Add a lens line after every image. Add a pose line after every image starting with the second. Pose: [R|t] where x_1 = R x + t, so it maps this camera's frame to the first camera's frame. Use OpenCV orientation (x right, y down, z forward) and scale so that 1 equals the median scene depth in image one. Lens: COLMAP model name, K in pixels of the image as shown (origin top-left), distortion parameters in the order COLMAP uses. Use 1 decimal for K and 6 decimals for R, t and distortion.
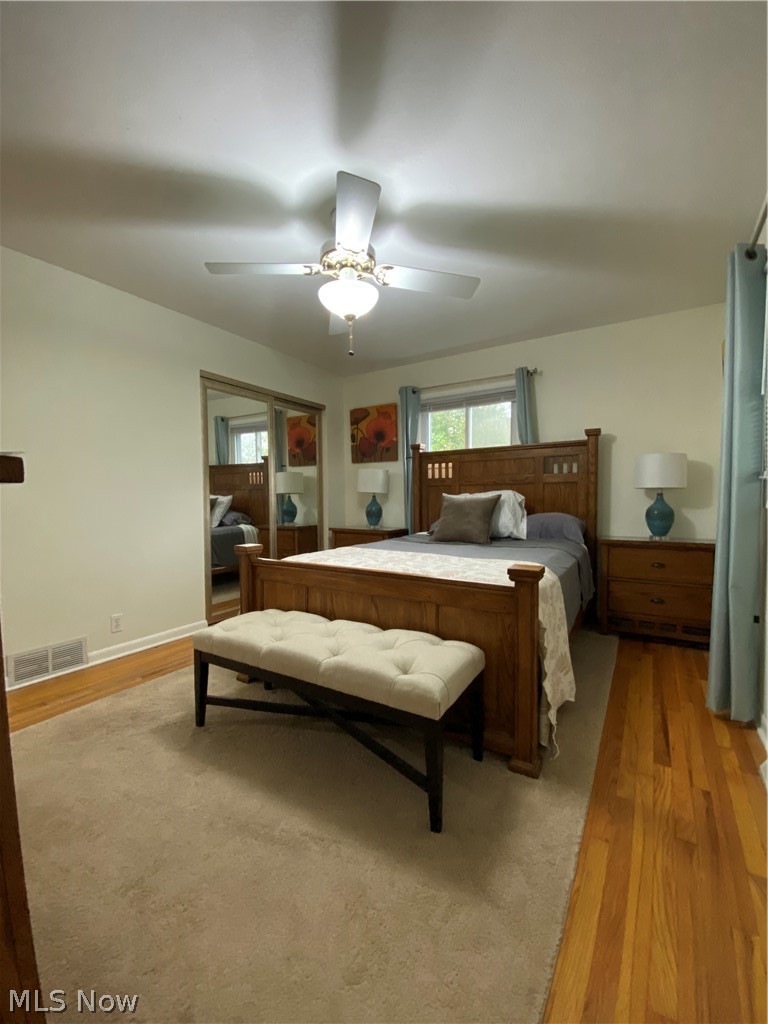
lens RADIAL K [[411.7, 0, 388.2], [0, 411.7, 521.4], [0, 0, 1]] dist [-0.000484, -0.000082]
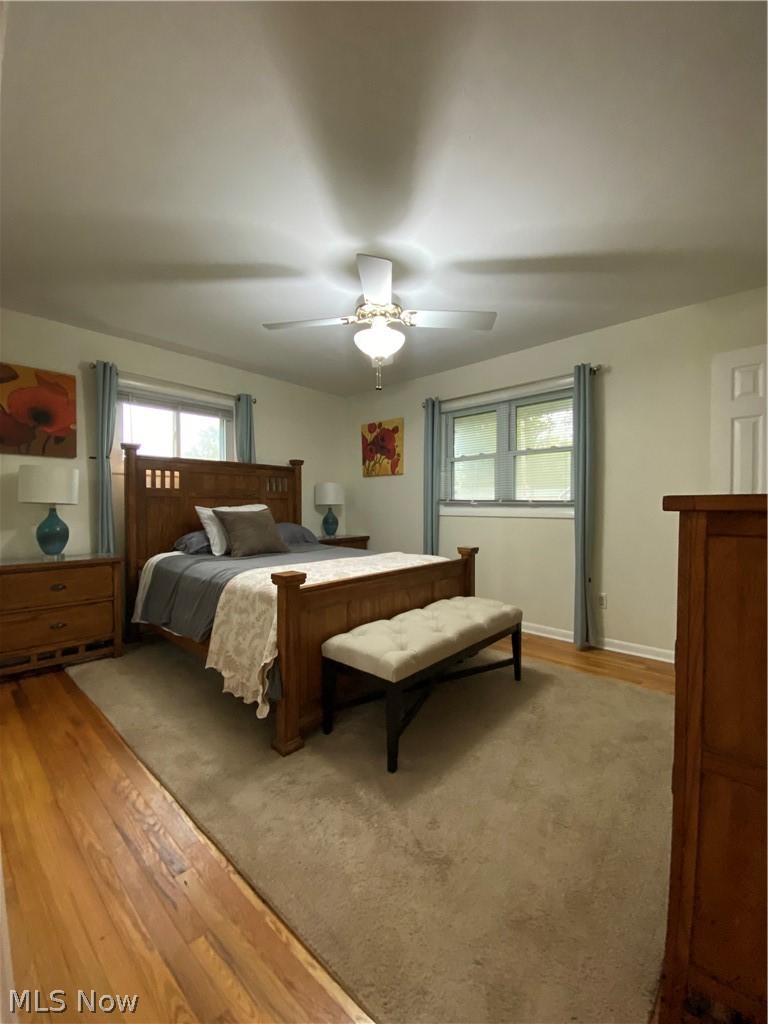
lens RADIAL K [[419.3, 0, 384.0], [0, 419.3, 512.0], [0, 0, 1]] dist [0.000470, -0.000219]
pose [[0.171705, -0.000753, 0.985148, -0.669933], [0.061294, 0.998070, -0.009920, -0.019895], [-0.983240, 0.062087, 0.171420, 0.420320]]
